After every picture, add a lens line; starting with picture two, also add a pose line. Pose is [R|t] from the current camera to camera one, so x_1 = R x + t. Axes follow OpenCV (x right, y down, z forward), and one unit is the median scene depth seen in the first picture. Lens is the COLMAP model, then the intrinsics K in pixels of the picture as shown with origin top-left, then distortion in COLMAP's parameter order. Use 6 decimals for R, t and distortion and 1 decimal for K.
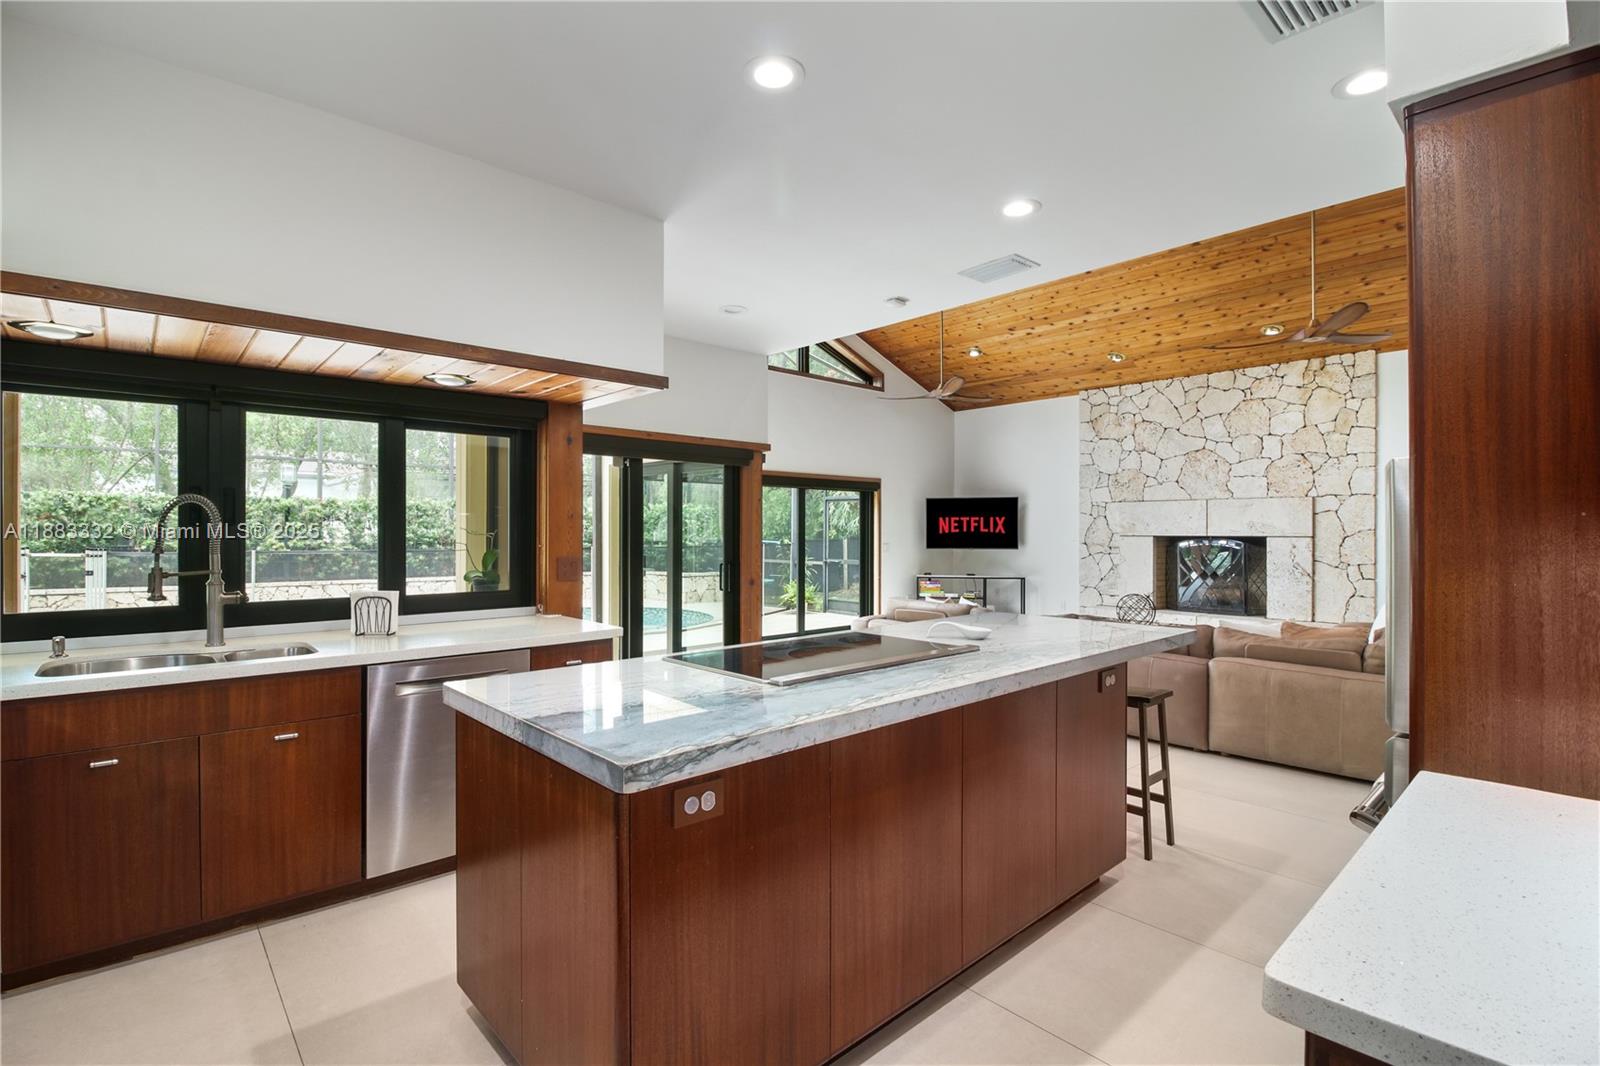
lens RADIAL K [[753.9, 0, 803.1], [0, 753.9, 534.4], [0, 0, 1]] dist [0.003639, -0.004832]
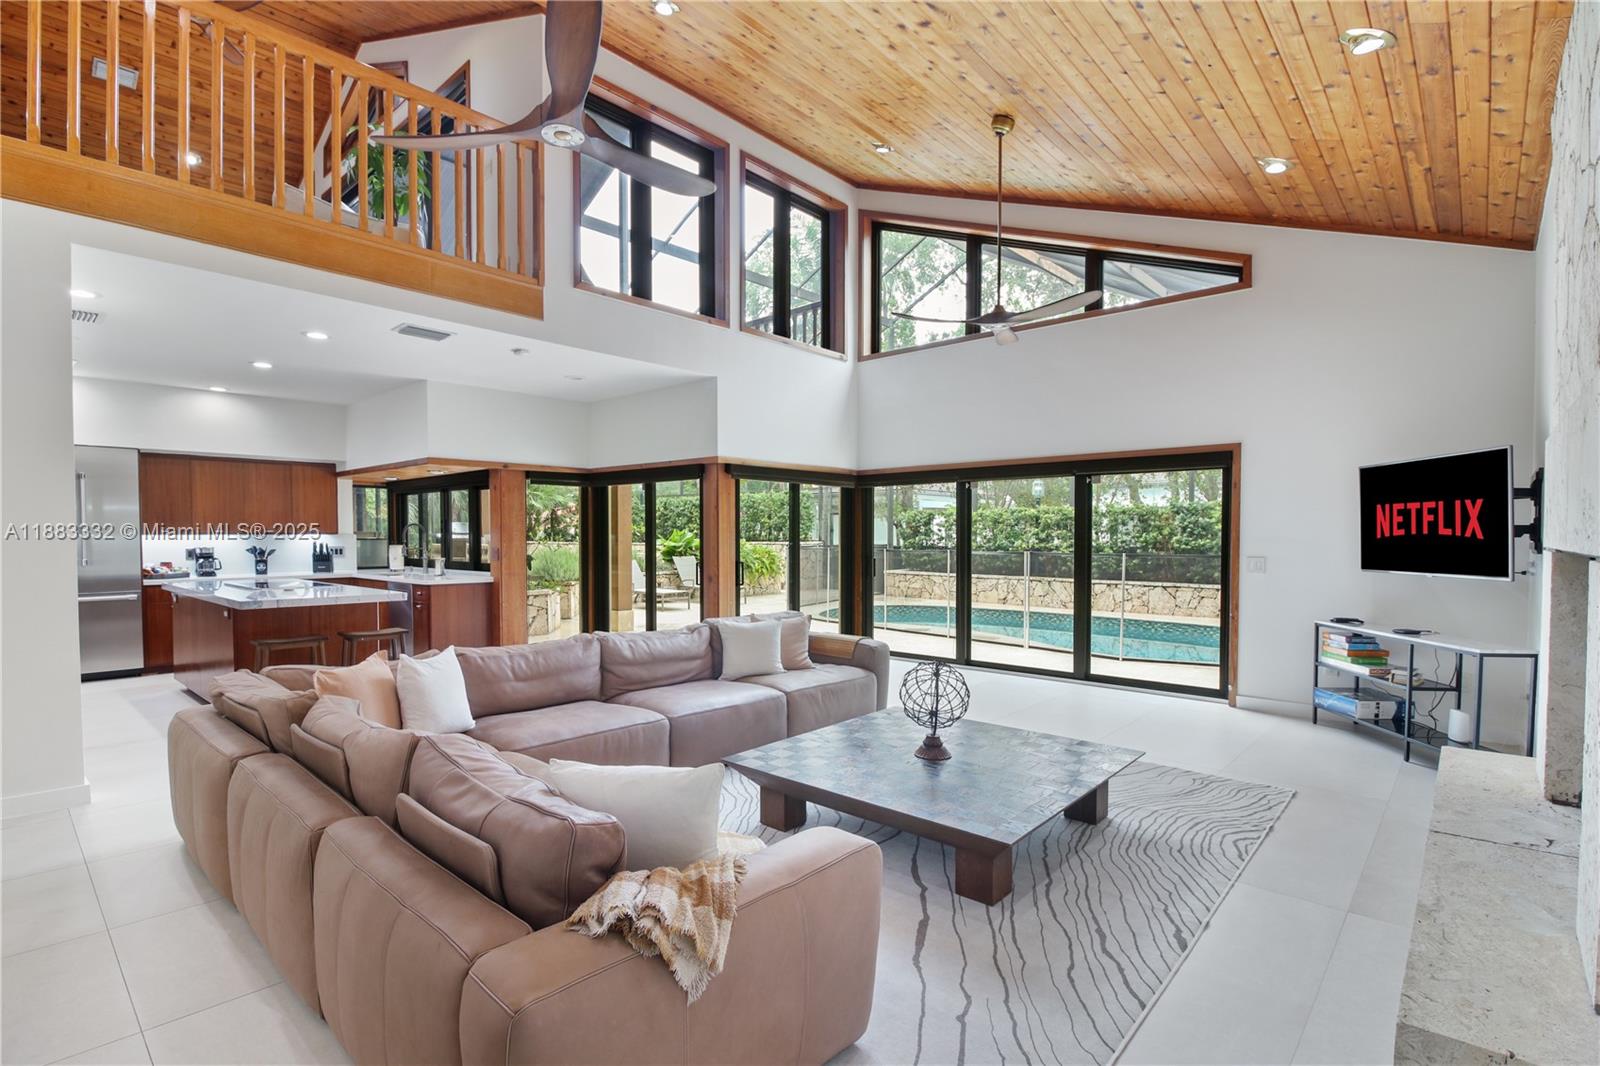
lens RADIAL K [[753.9, 0, 794.2], [0, 753.9, 537.9], [0, 0, 1]] dist [0.003639, -0.004832]
pose [[0.085790, 0.009791, -0.996265, 0.633430], [0.000365, 0.999951, 0.009858, -0.006249], [0.996313, -0.001209, 0.085782, 0.597476]]
